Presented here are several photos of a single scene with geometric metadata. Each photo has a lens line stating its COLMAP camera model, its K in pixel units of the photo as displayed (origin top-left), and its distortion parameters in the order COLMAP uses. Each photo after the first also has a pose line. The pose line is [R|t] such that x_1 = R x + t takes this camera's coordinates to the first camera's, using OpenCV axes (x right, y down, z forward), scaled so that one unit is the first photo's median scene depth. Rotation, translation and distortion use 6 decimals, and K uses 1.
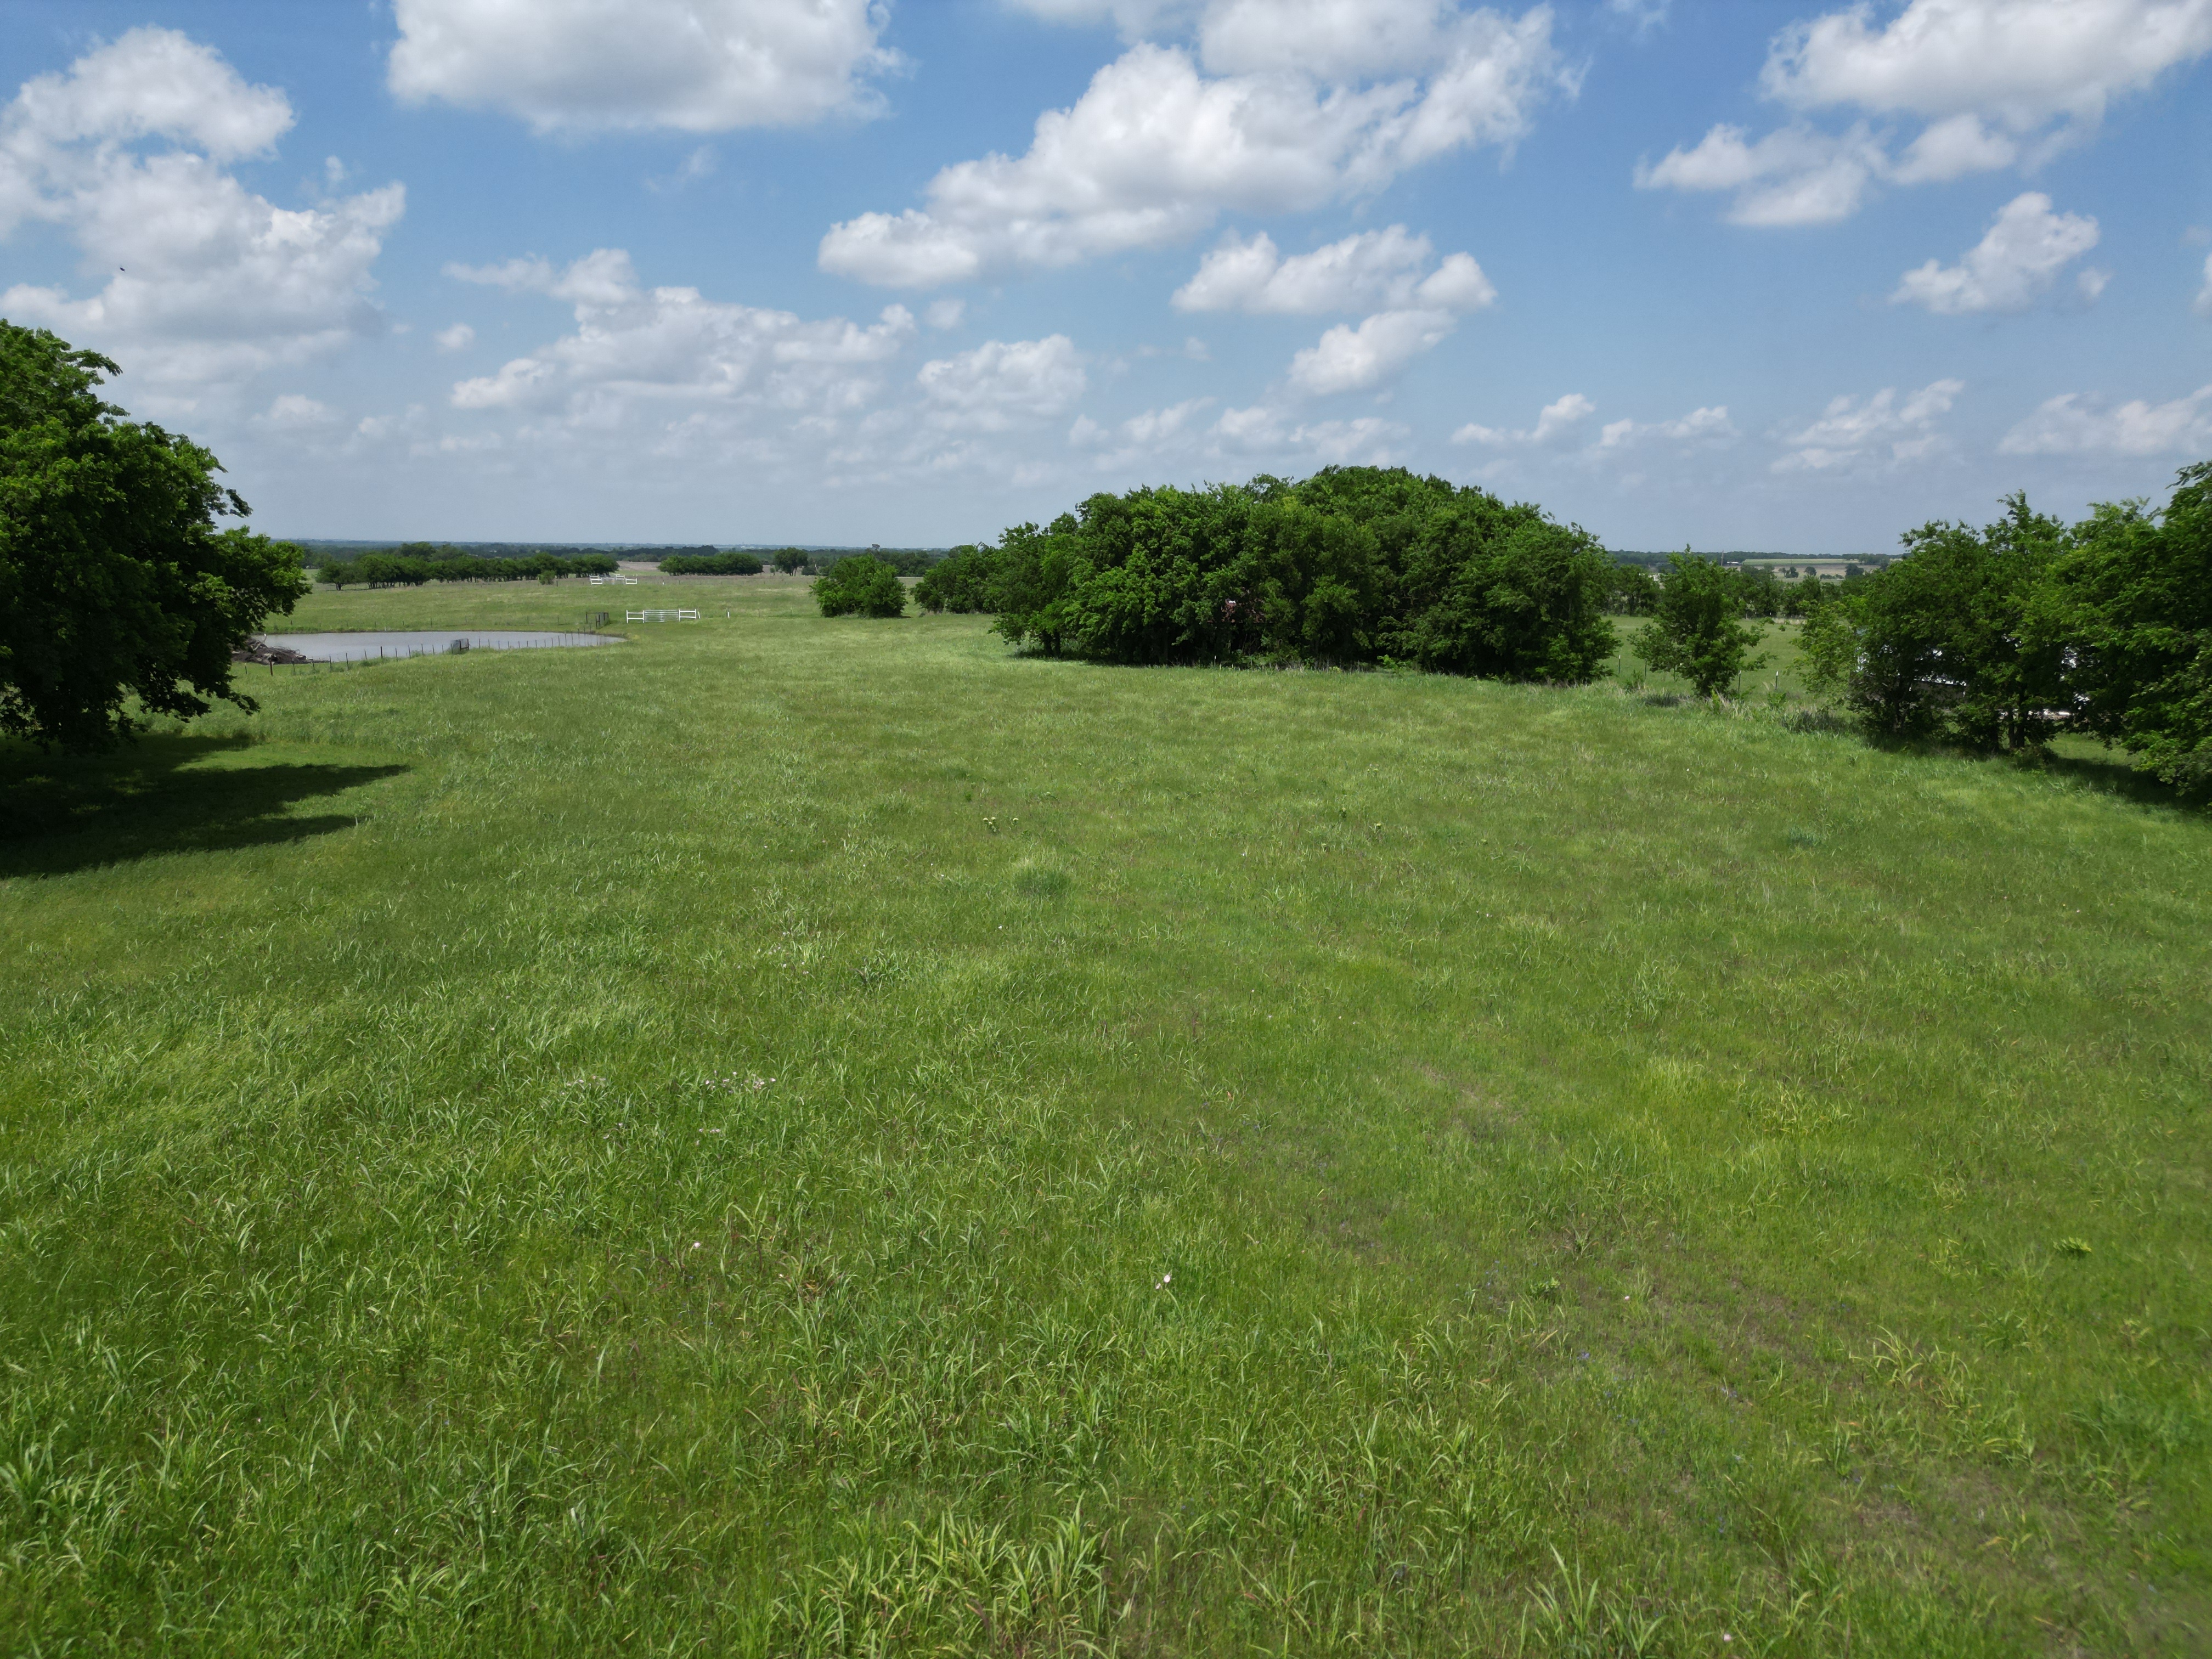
lens RADIAL K [[1577.5, 0, 1112.6], [0, 1577.5, 863.0], [0, 0, 1]] dist [0.062722, -0.055178]
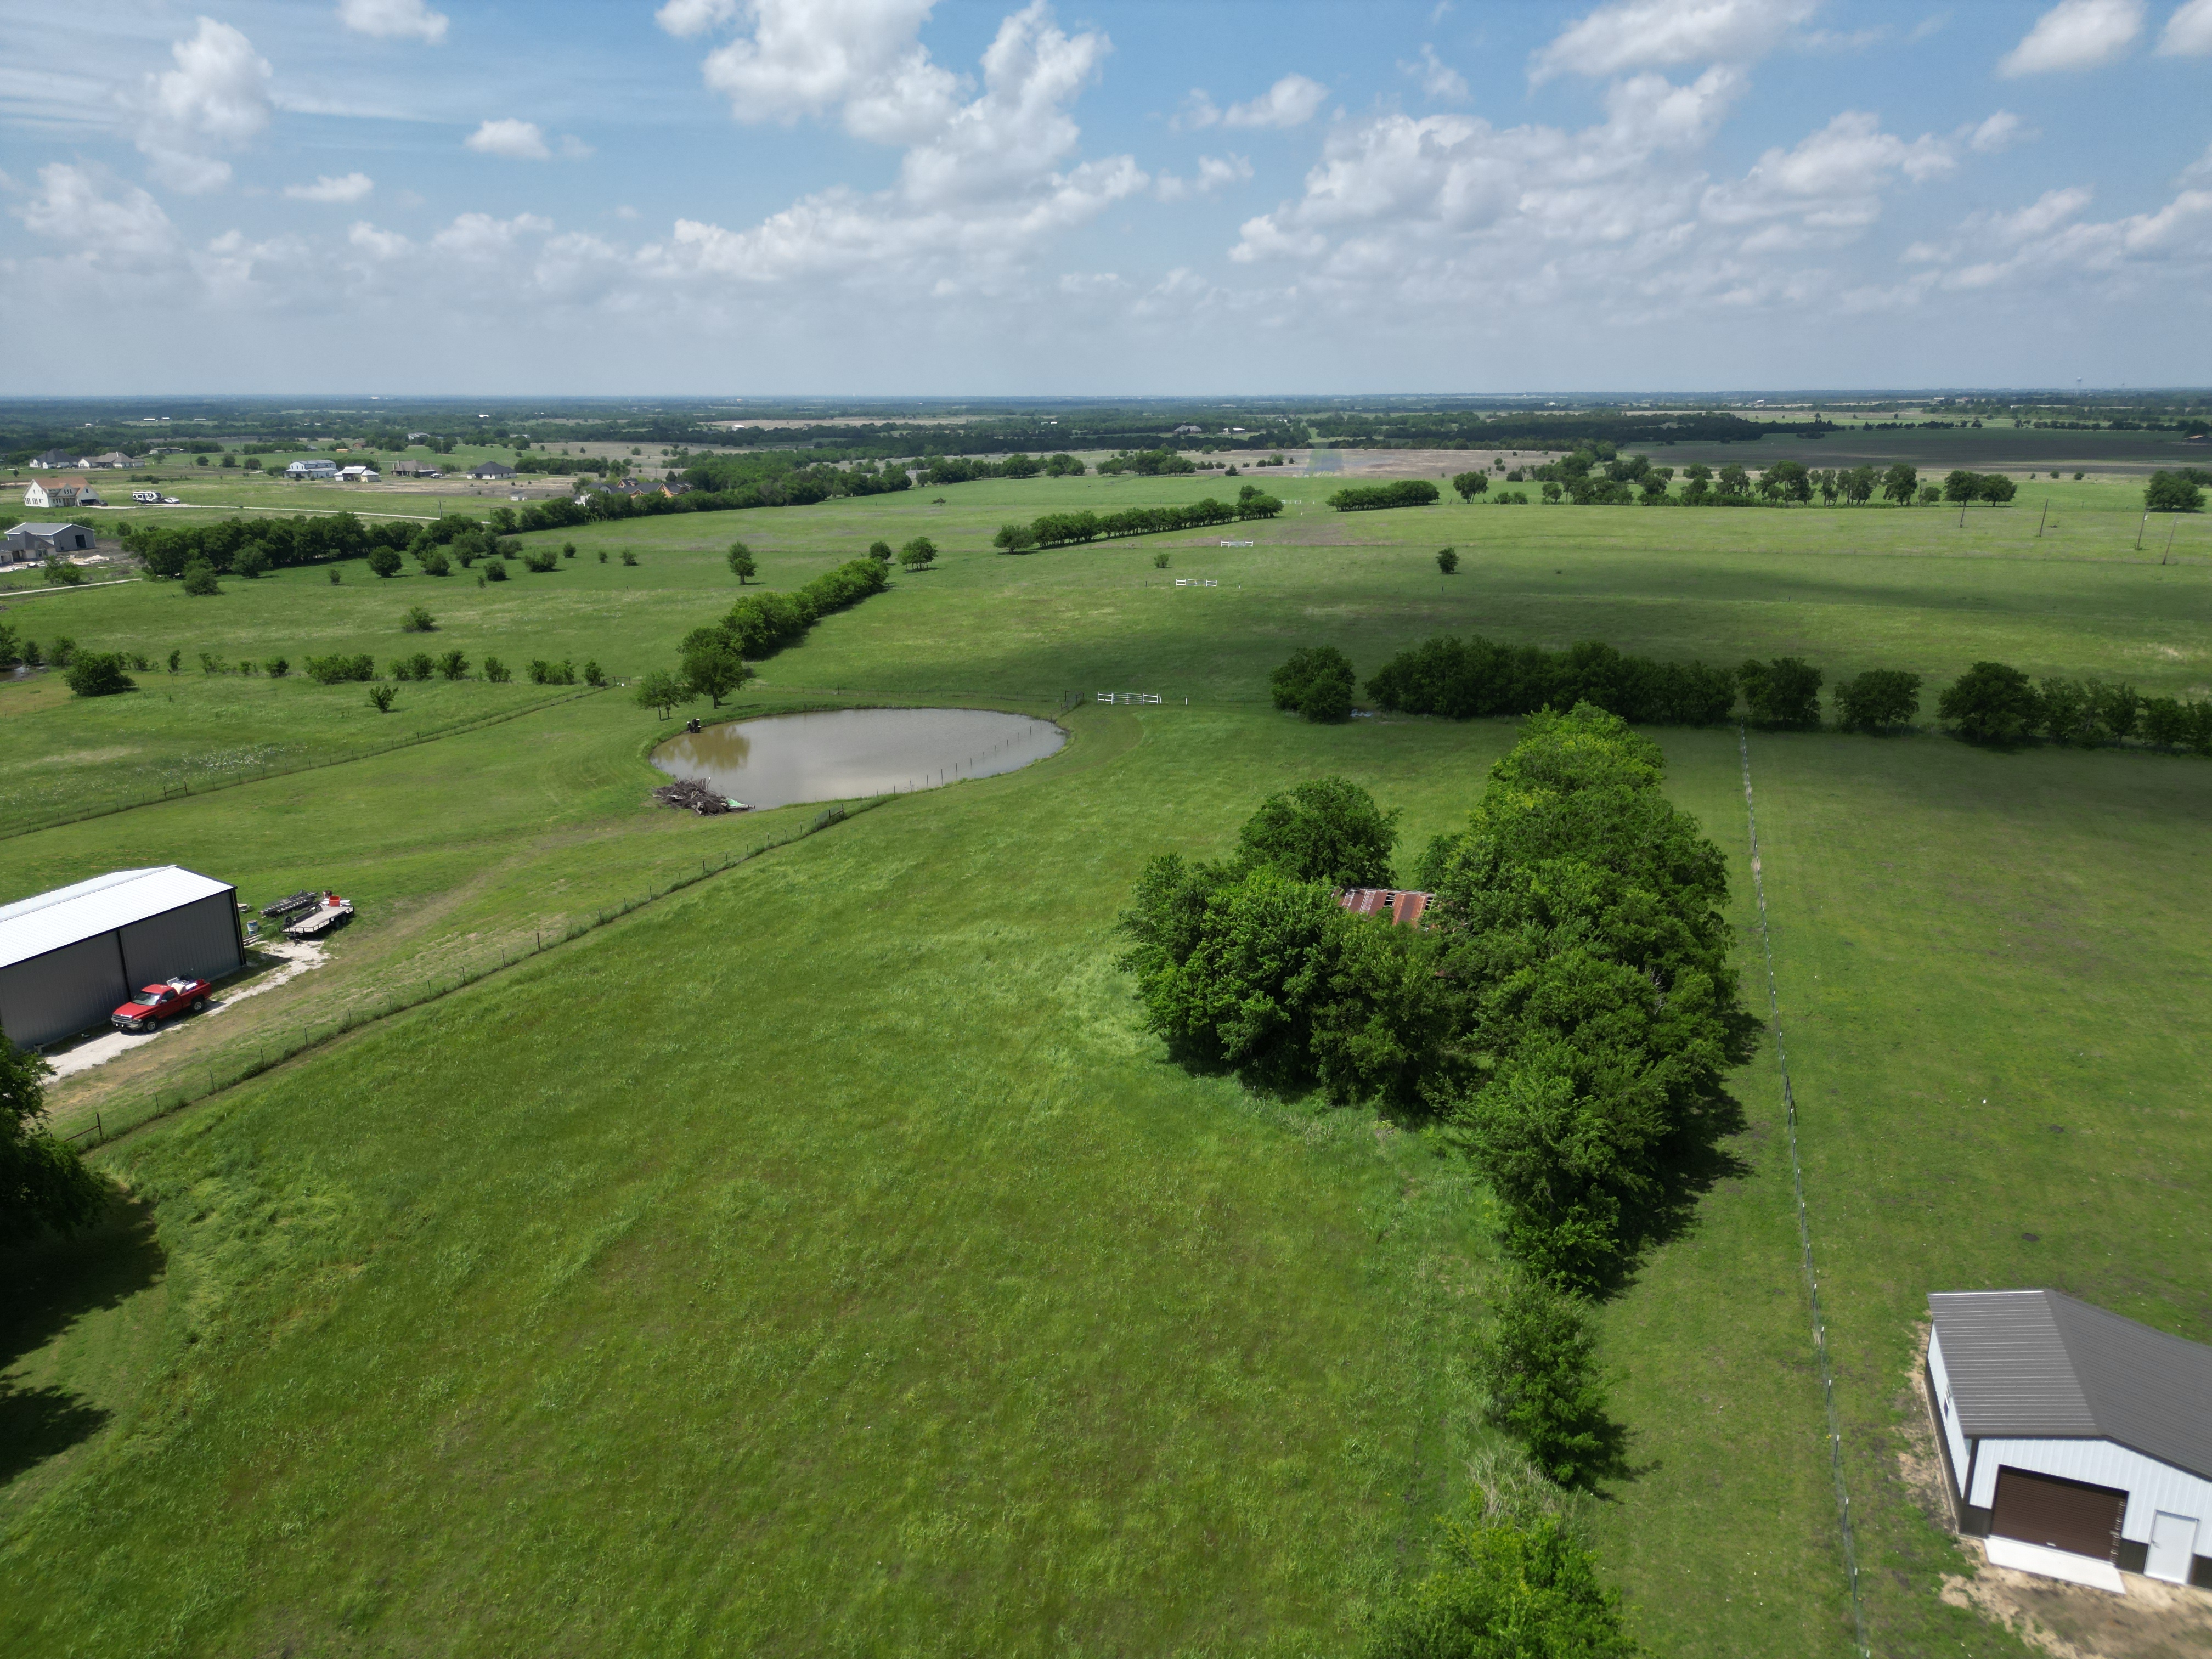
lens RADIAL K [[1577.5, 0, 1108.1], [0, 1577.5, 811.8], [0, 0, 1]] dist [0.062722, -0.055178]
pose [[0.883085, 0.110948, -0.455907, 0.075087], [-0.078349, 0.992868, 0.089861, -0.069739], [0.462625, -0.043635, 0.885480, 0.028262]]
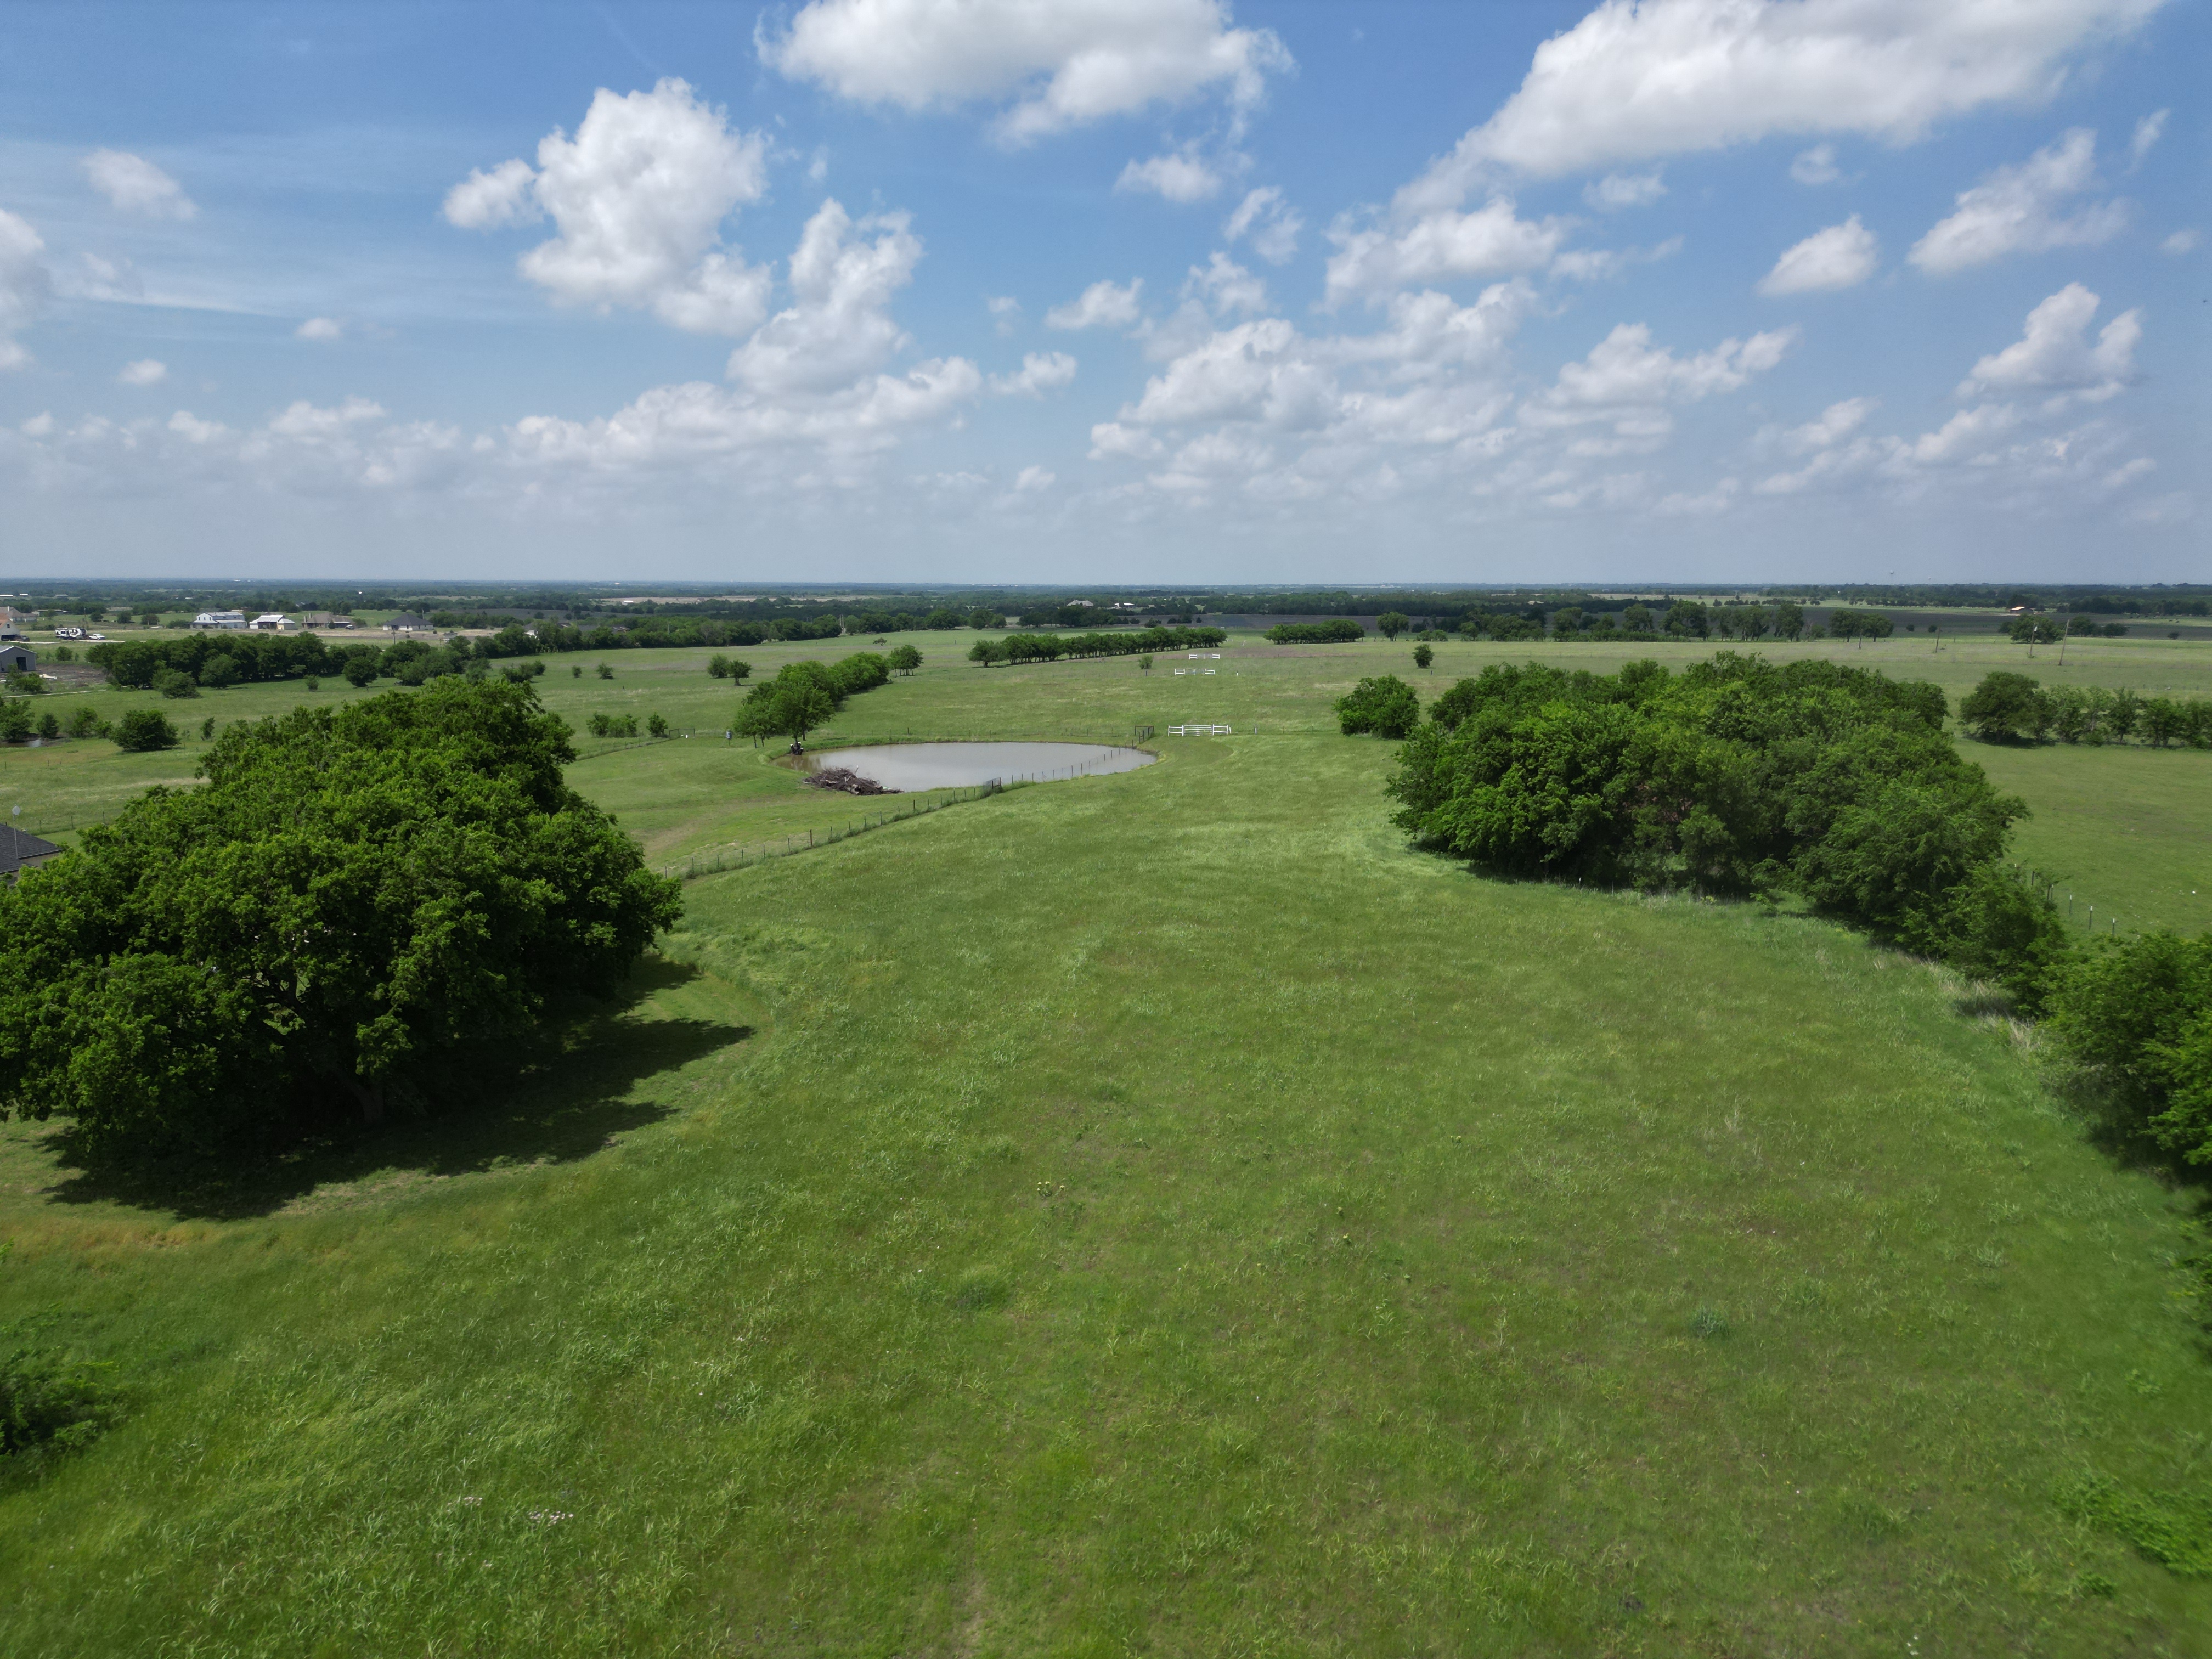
lens RADIAL K [[1577.5, 0, 1100.4], [0, 1577.5, 831.2], [0, 0, 1]] dist [0.062722, -0.055178]
pose [[0.918685, 0.054519, -0.391210, 0.034258], [-0.069264, 0.997318, -0.023669, -0.022032], [0.388871, 0.048841, 0.919997, -0.012229]]
